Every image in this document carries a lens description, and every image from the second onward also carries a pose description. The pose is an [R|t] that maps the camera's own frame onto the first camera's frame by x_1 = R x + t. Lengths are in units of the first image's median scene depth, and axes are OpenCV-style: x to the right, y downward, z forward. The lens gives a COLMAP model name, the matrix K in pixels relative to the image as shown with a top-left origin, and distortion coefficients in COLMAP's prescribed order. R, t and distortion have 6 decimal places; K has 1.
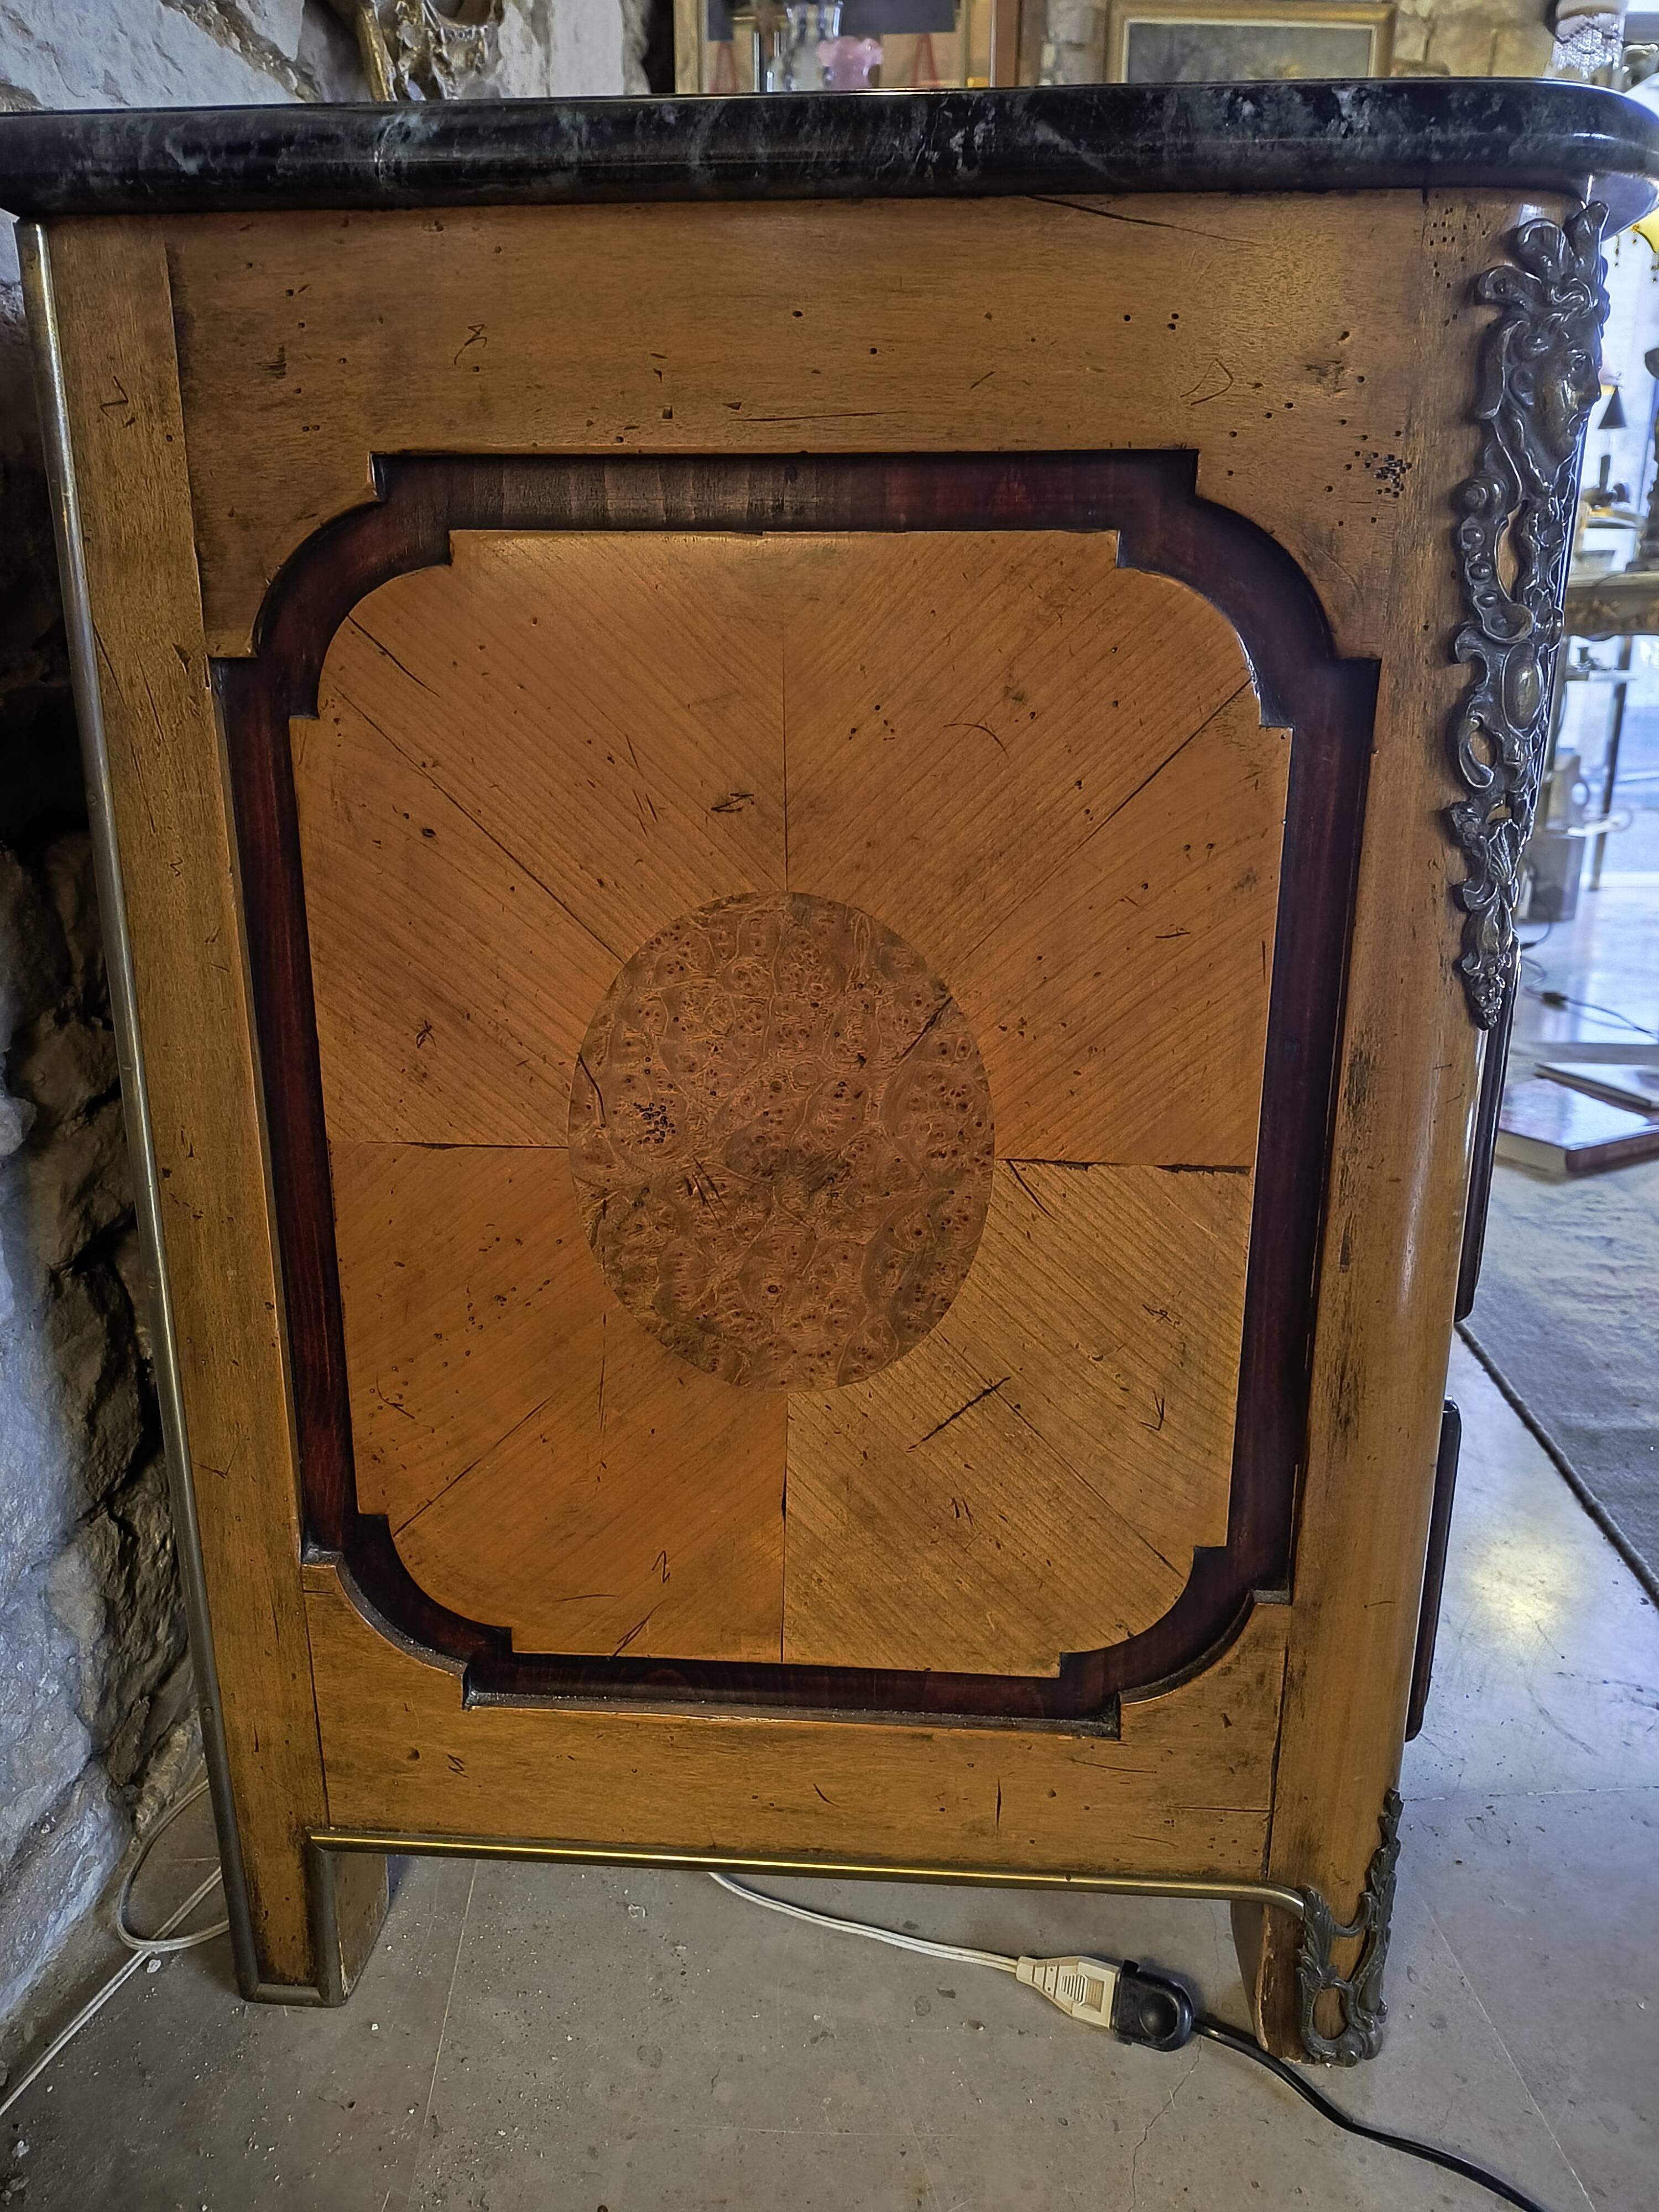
lens RADIAL K [[1553.5, 0, 835.5], [0, 1553.5, 1098.7], [0, 0, 1]] dist [0.027246, -0.049348]
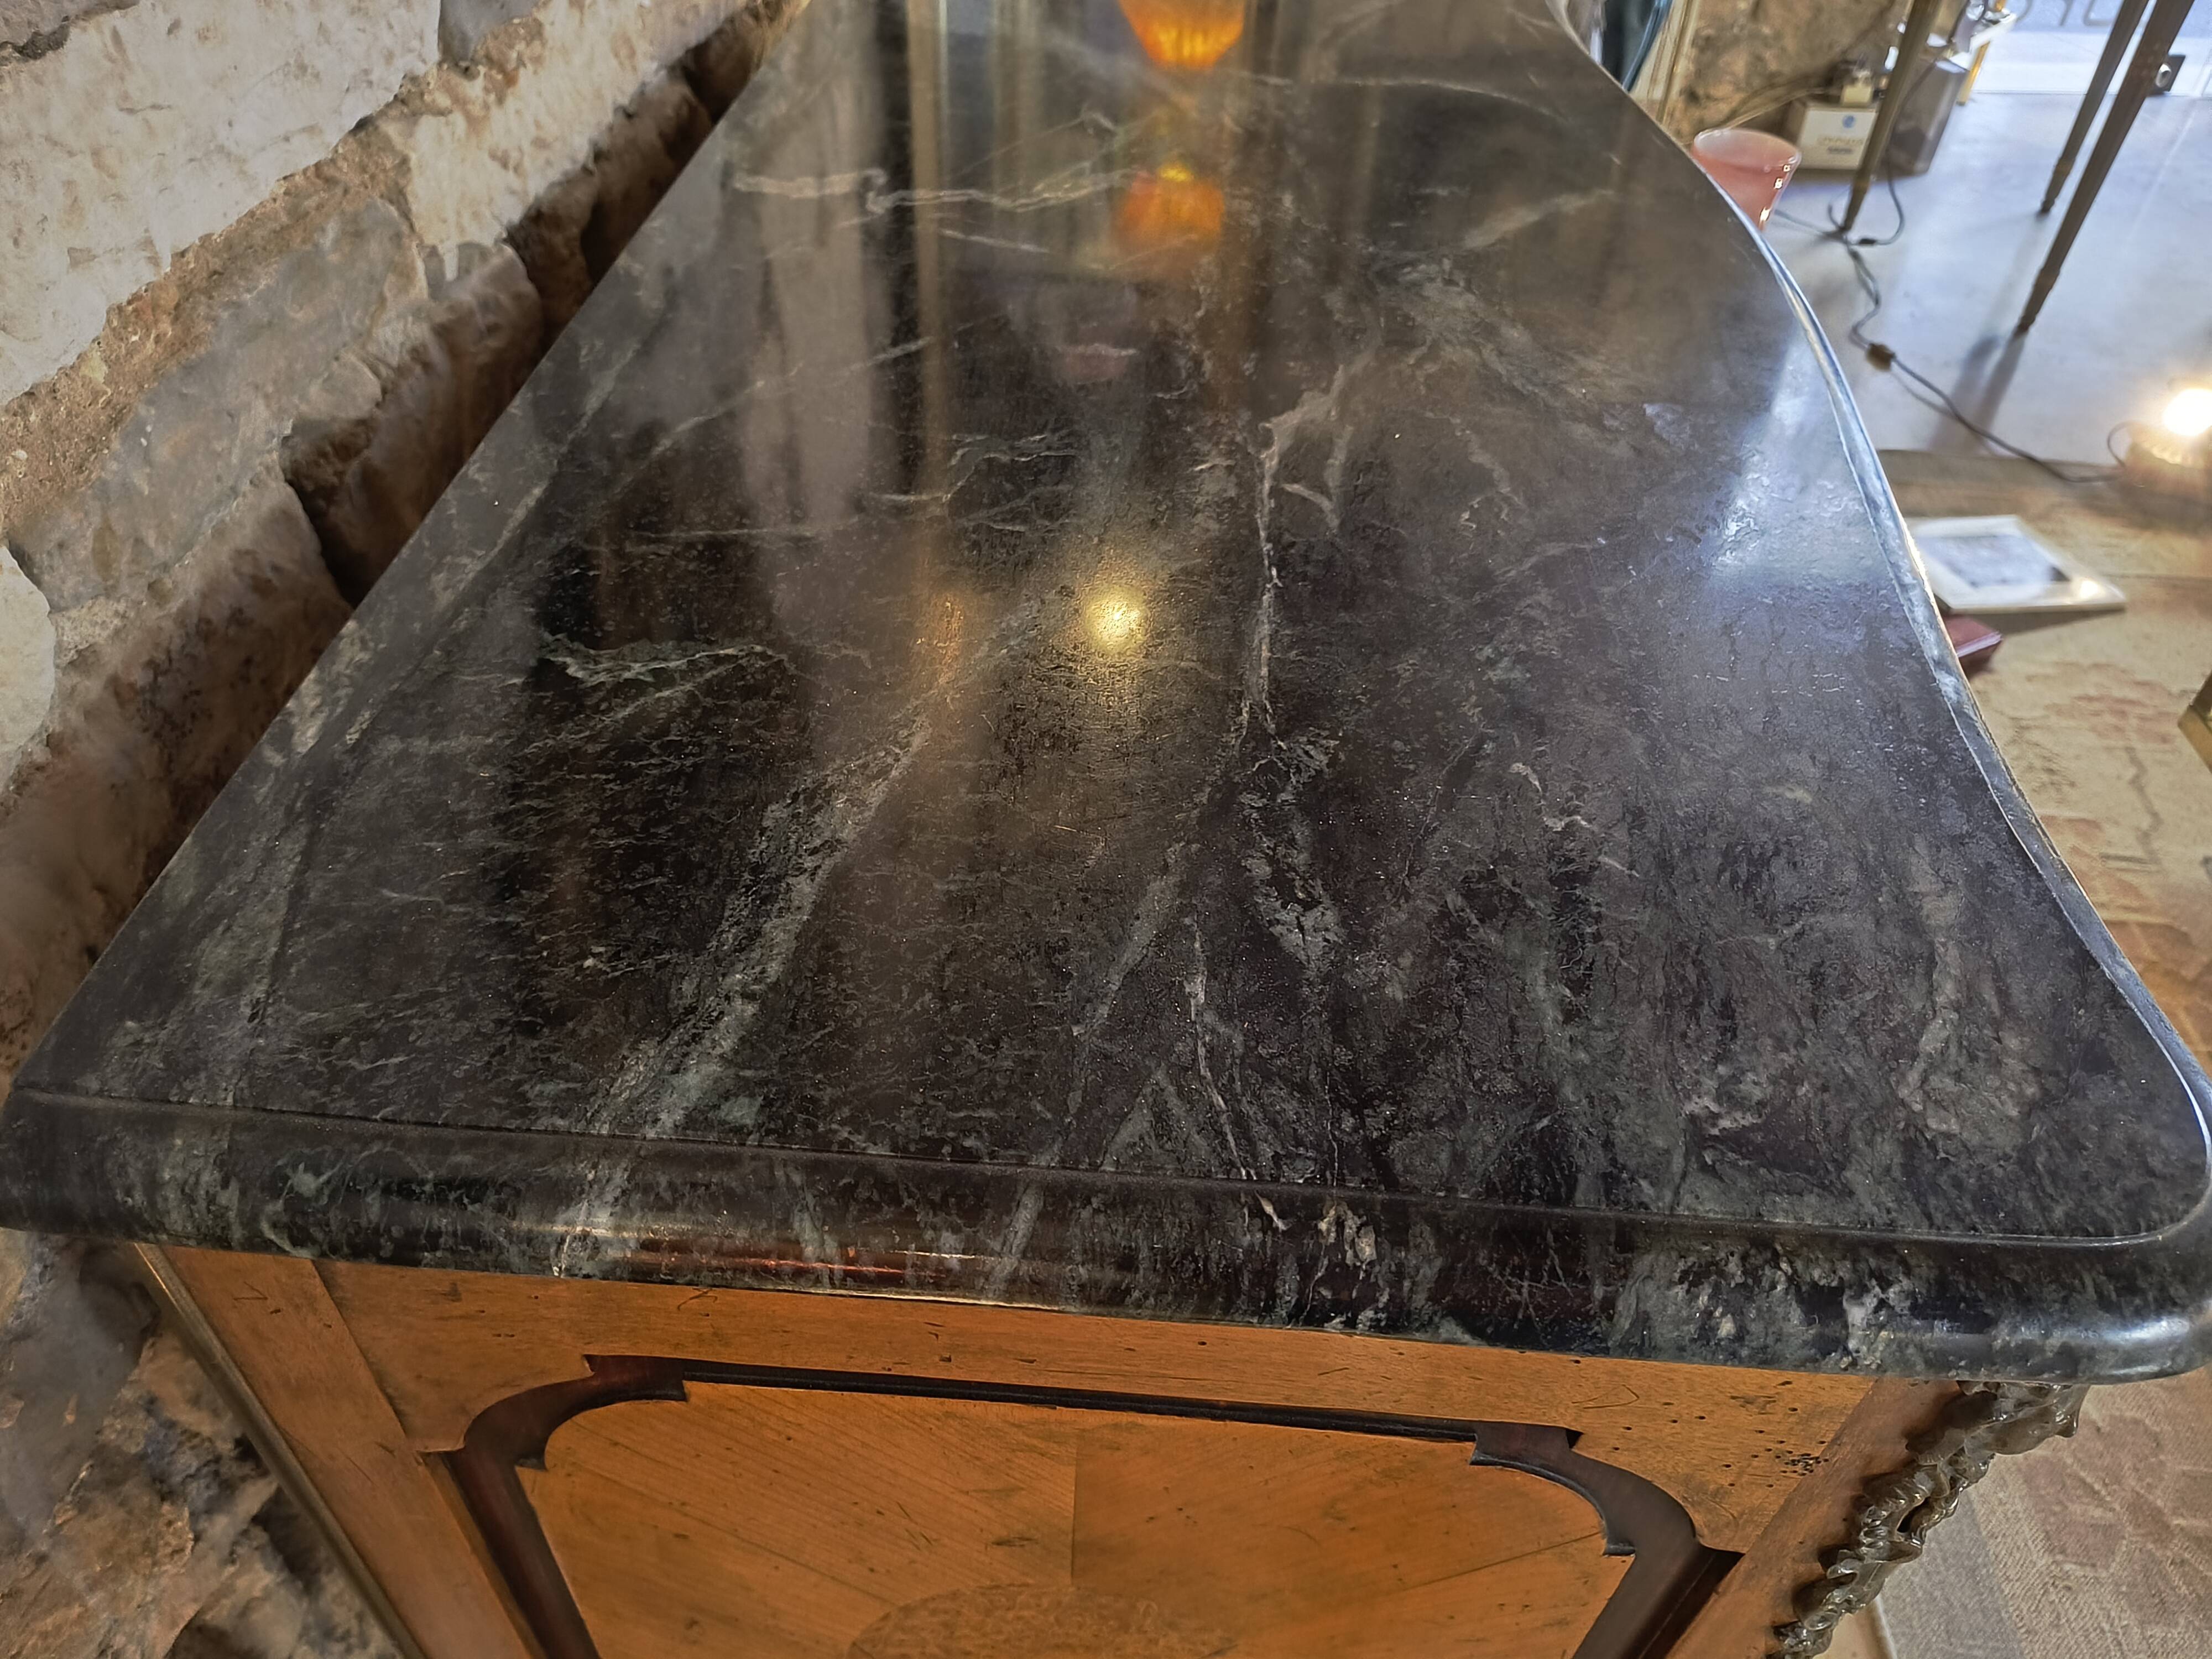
lens RADIAL K [[1553.5, 0, 1093.6], [0, 1553.5, 828.4], [0, 0, 1]] dist [0.027246, -0.049348]
pose [[0.999382, 0.025753, 0.023928, -0.054819], [-0.033595, 0.900074, 0.434440, -1.007904], [-0.010349, -0.434976, 0.900383, 0.372364]]
